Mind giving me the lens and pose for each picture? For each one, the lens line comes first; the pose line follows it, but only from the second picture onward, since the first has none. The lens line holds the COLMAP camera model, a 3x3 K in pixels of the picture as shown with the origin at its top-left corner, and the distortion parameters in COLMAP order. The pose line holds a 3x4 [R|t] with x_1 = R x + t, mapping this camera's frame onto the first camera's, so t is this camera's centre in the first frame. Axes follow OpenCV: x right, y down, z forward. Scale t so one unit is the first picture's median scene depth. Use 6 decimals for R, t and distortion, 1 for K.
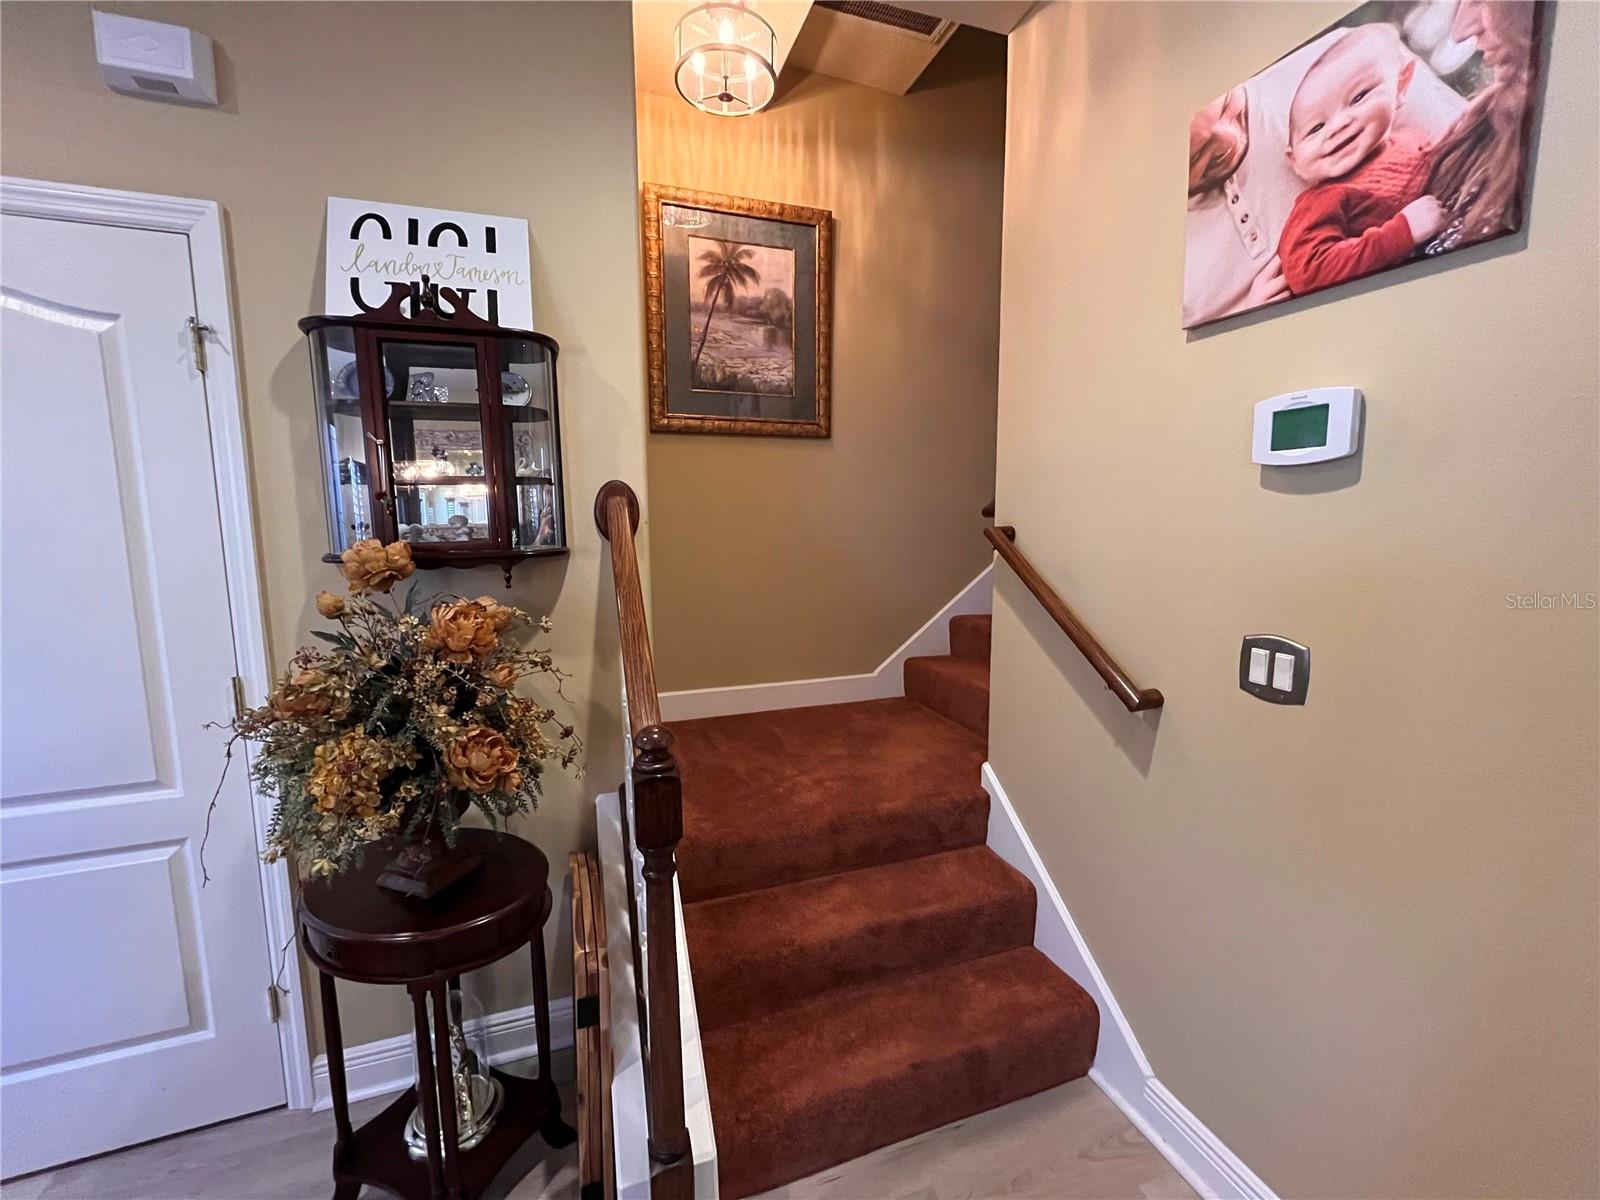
lens RADIAL K [[644.2, 0, 798.5], [0, 644.2, 596.5], [0, 0, 1]] dist [-0.002081, -0.000458]
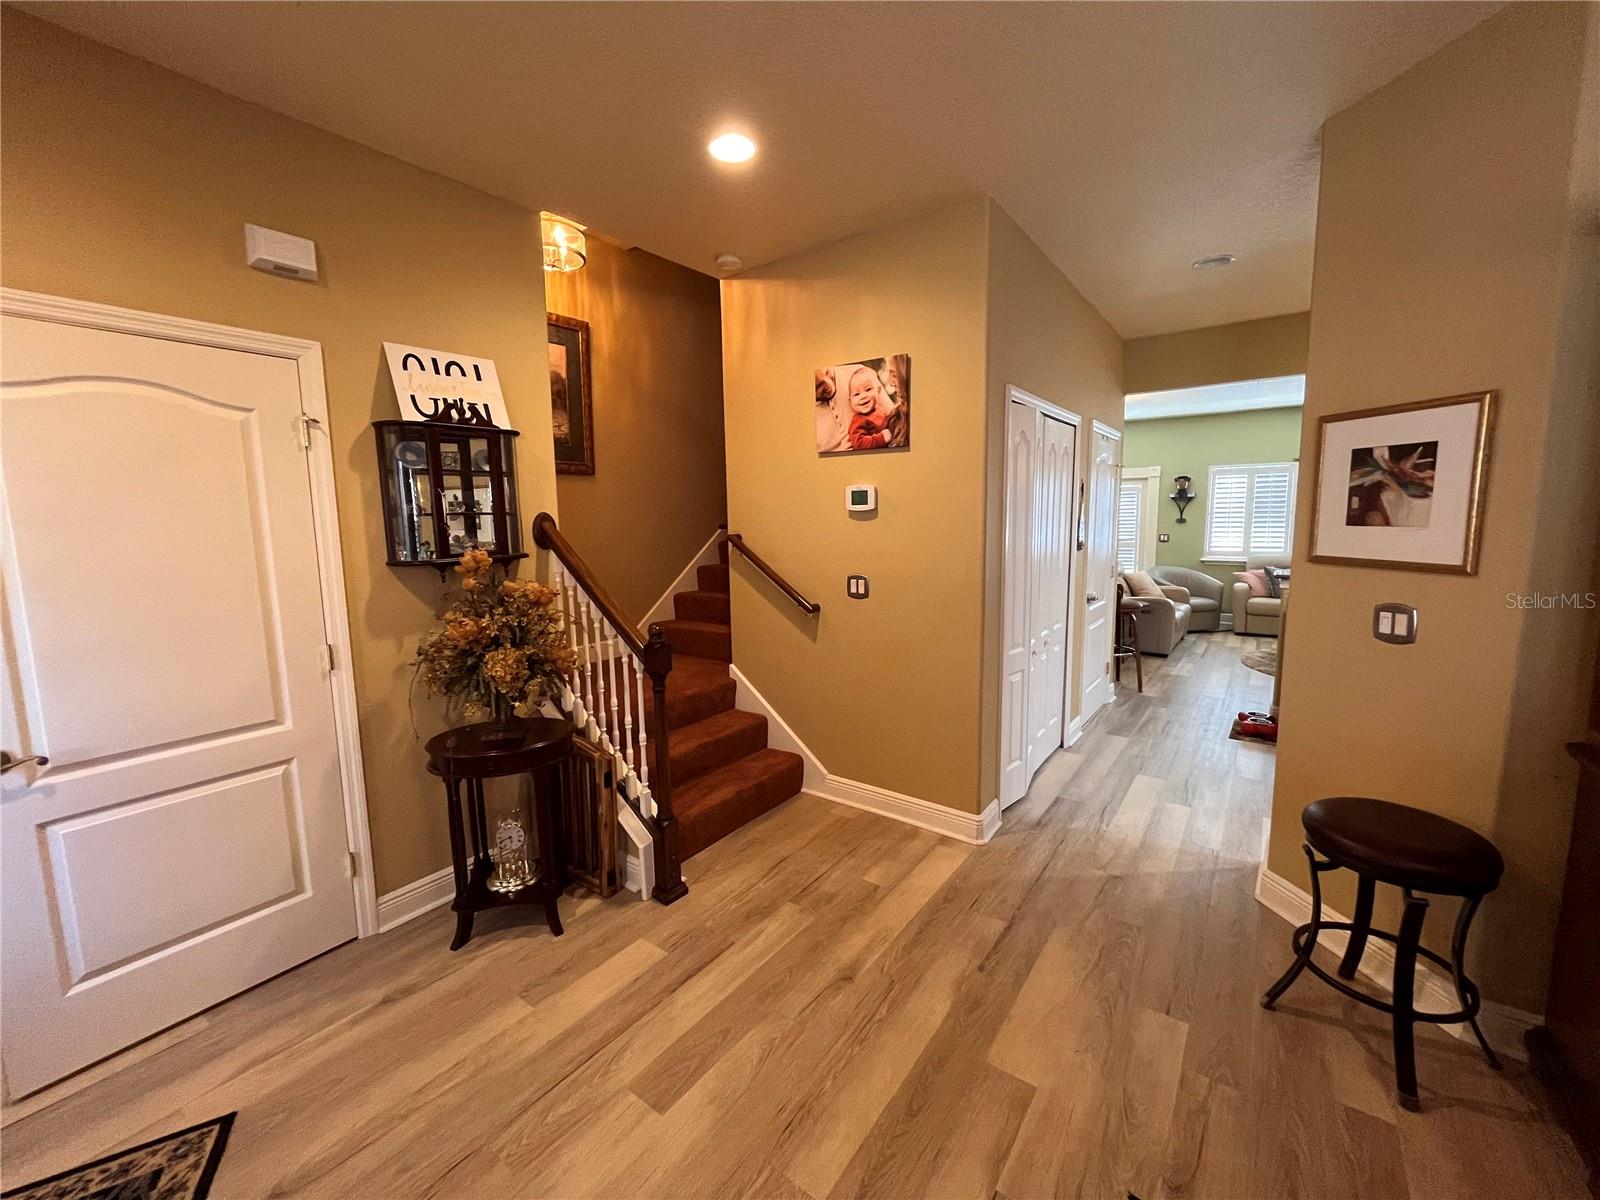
lens RADIAL K [[644.2, 0, 798.5], [0, 644.2, 596.5], [0, 0, 1]] dist [-0.002081, -0.000458]
pose [[0.824445, -0.075787, 0.560844, -0.865359], [0.078785, 0.996713, 0.018872, 0.075831], [-0.560431, 0.028627, 0.827706, -0.959115]]
